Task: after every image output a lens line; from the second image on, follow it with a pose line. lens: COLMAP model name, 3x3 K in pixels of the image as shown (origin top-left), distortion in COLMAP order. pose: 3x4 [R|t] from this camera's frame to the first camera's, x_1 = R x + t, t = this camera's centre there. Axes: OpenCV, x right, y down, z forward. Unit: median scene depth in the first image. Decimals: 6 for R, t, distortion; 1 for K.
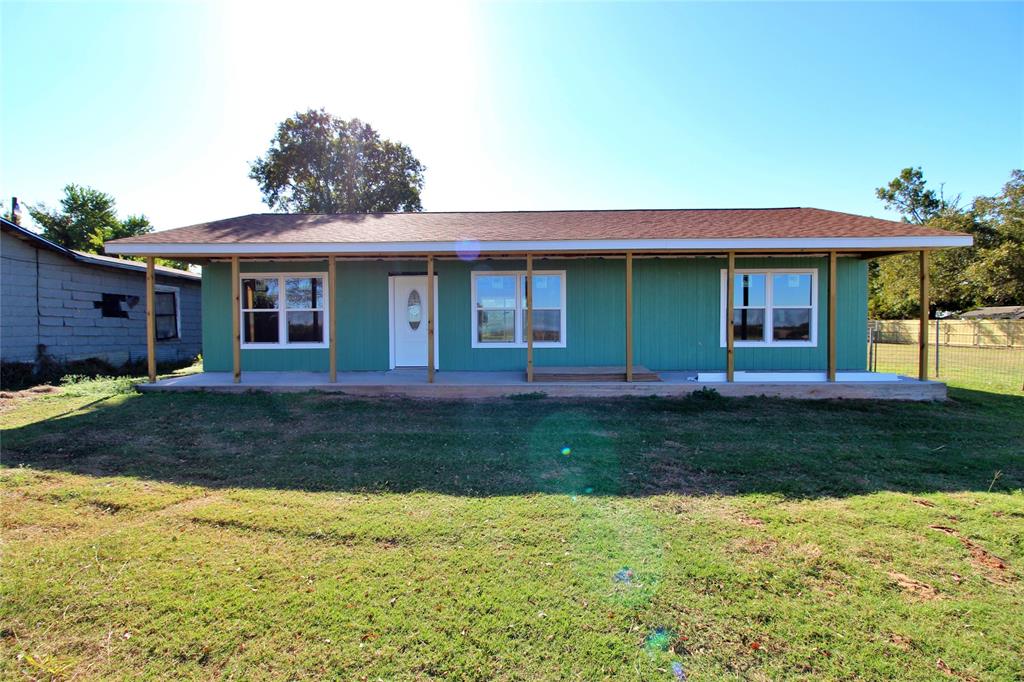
lens RADIAL K [[473.9, 0, 514.8], [0, 473.9, 334.8], [0, 0, 1]] dist [-0.022489, -0.000887]
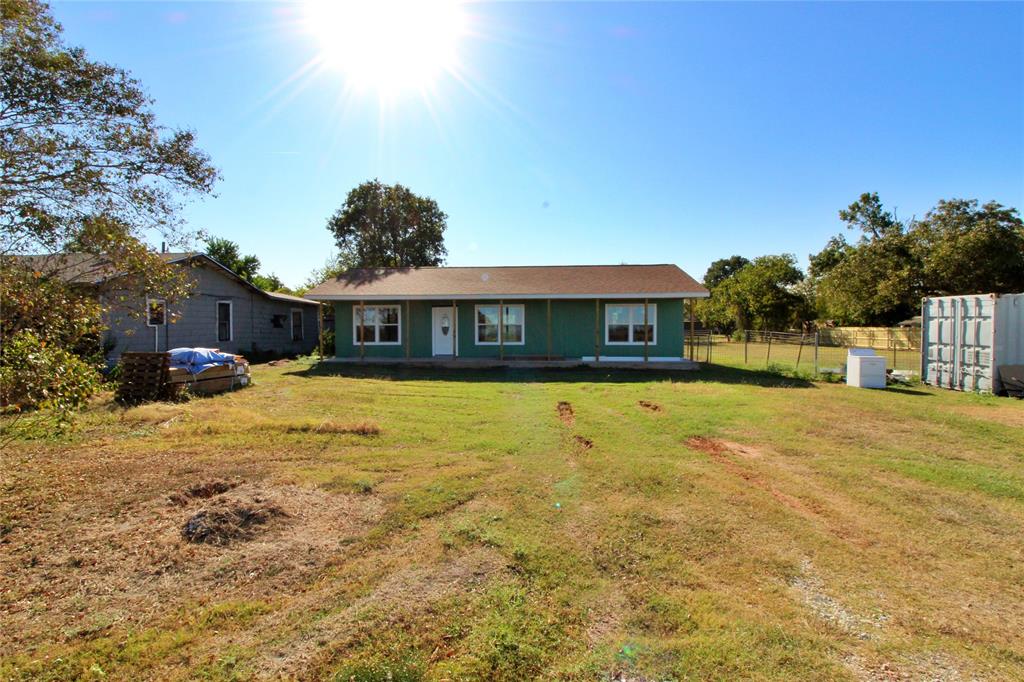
lens RADIAL K [[473.9, 0, 509.4], [0, 473.9, 344.3], [0, 0, 1]] dist [-0.022489, -0.000887]
pose [[0.998956, 0.003612, -0.045536, 0.063289], [-0.003089, 0.999929, 0.011531, 0.001389], [0.045574, -0.011378, 0.998896, -0.425911]]
